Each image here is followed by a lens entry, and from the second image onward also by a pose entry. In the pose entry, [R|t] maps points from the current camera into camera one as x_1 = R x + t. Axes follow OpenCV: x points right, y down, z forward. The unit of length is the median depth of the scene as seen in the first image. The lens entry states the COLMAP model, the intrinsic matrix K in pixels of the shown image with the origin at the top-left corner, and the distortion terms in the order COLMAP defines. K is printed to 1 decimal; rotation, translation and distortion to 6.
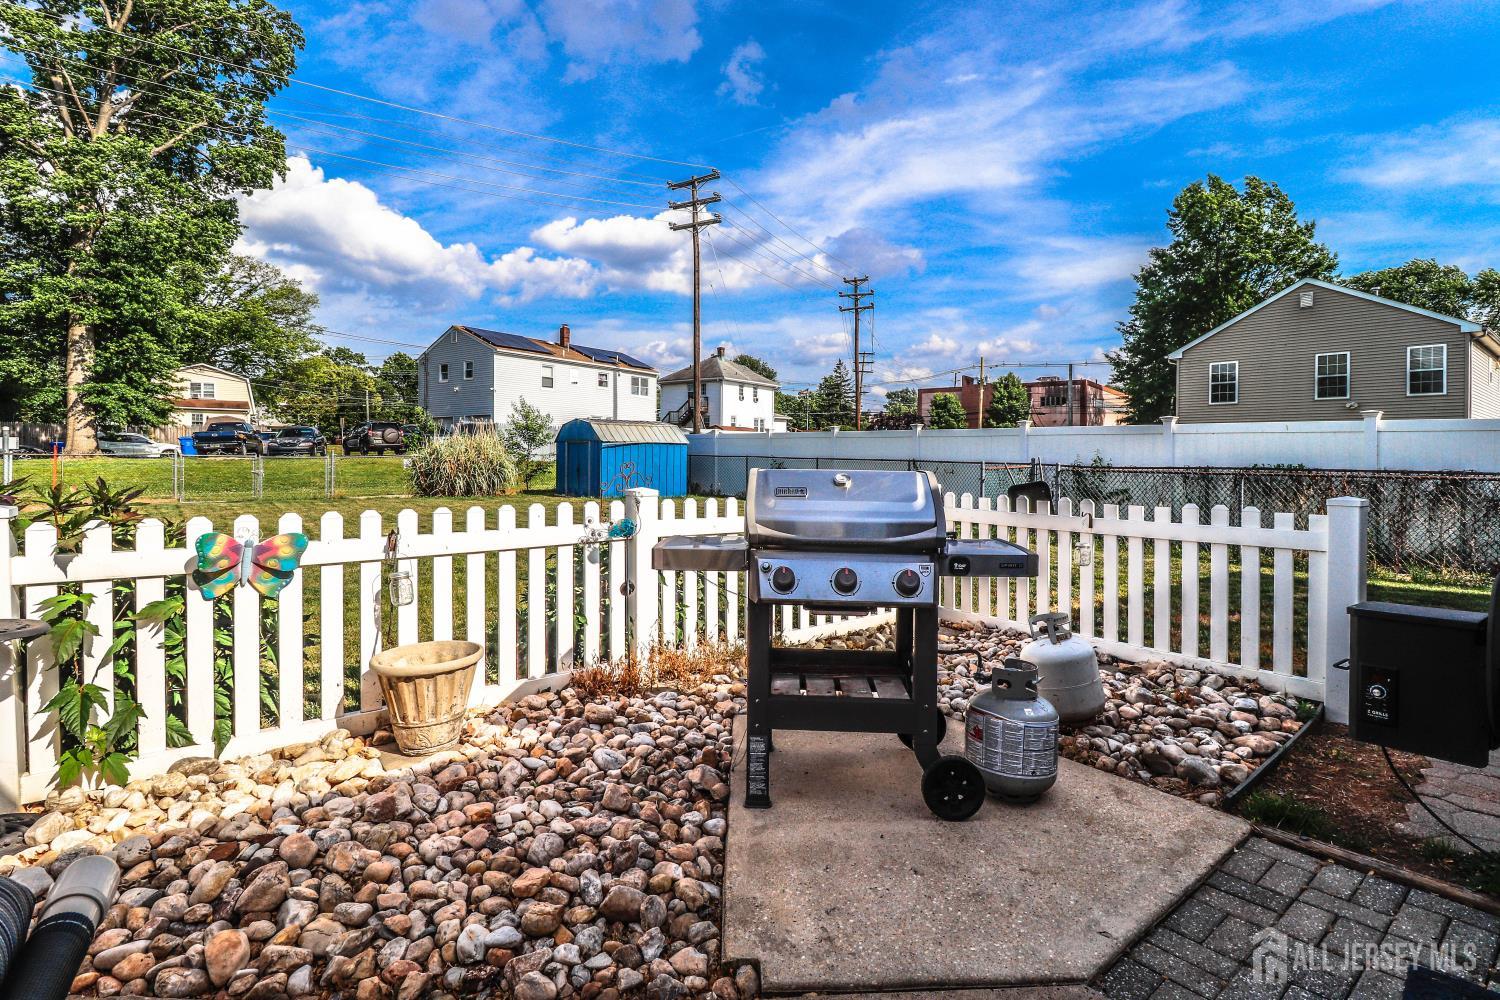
lens RADIAL K [[695.1, 0, 790.0], [0, 695.1, 455.7], [0, 0, 1]] dist [-0.016758, -0.006670]
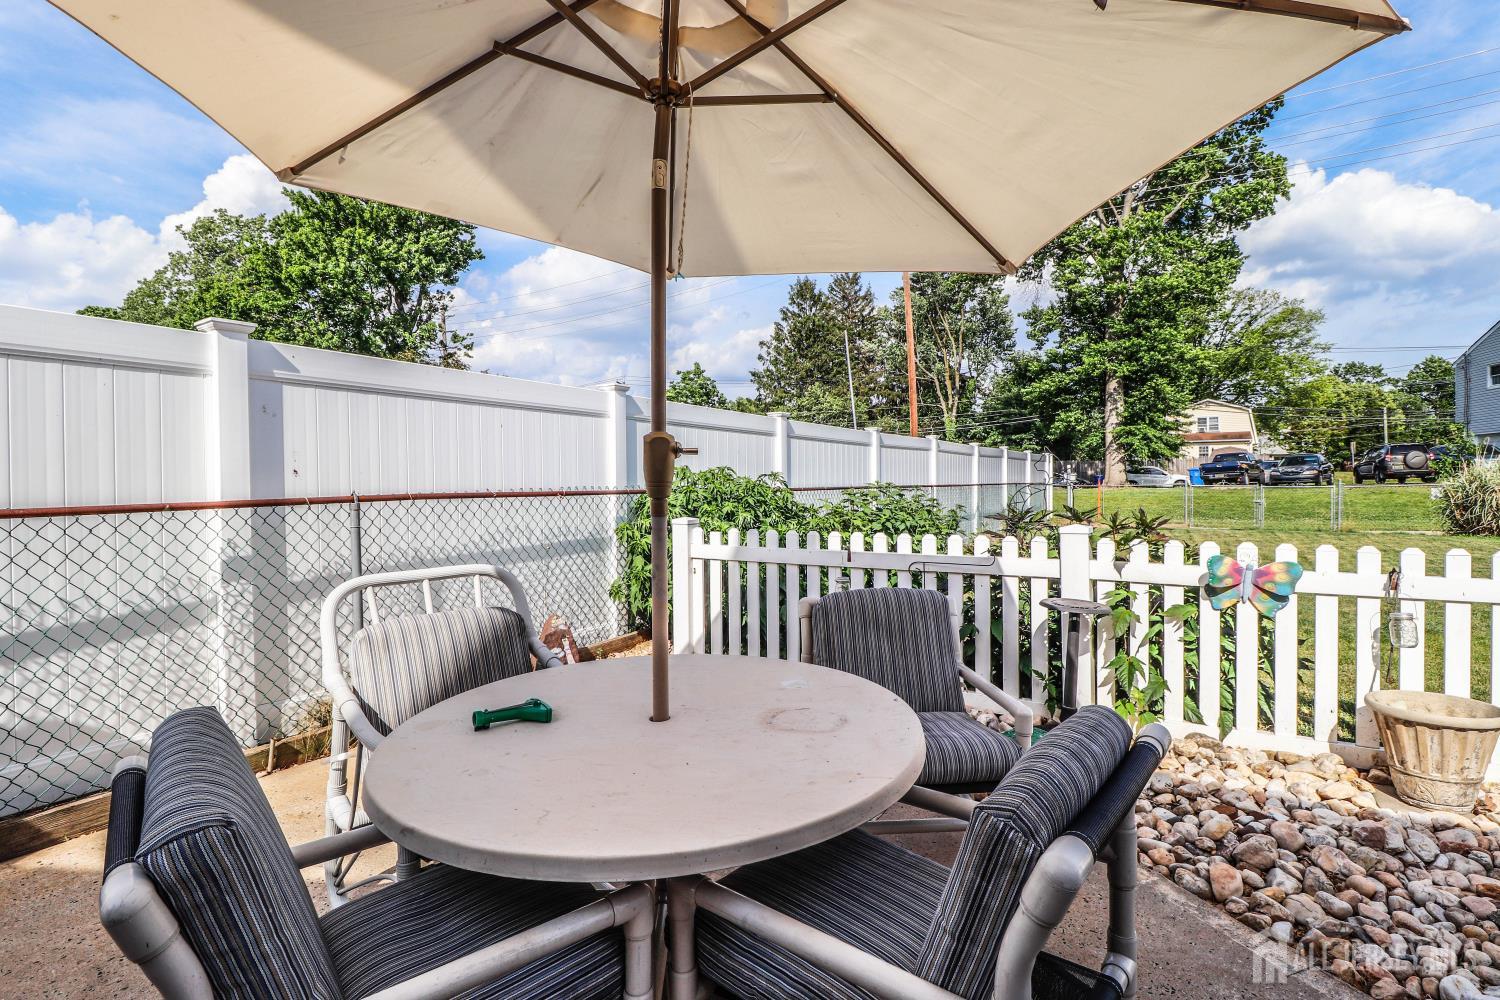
lens RADIAL K [[738.4, 0, 750.0], [0, 738.4, 500.0], [0, 0, 1]] dist [0.027282, -0.019719]
pose [[0.305336, 0.013068, -0.952155, 0.152186], [0.010059, 0.999806, 0.016948, -0.015538], [0.952192, -0.014752, 0.305145, -0.188926]]
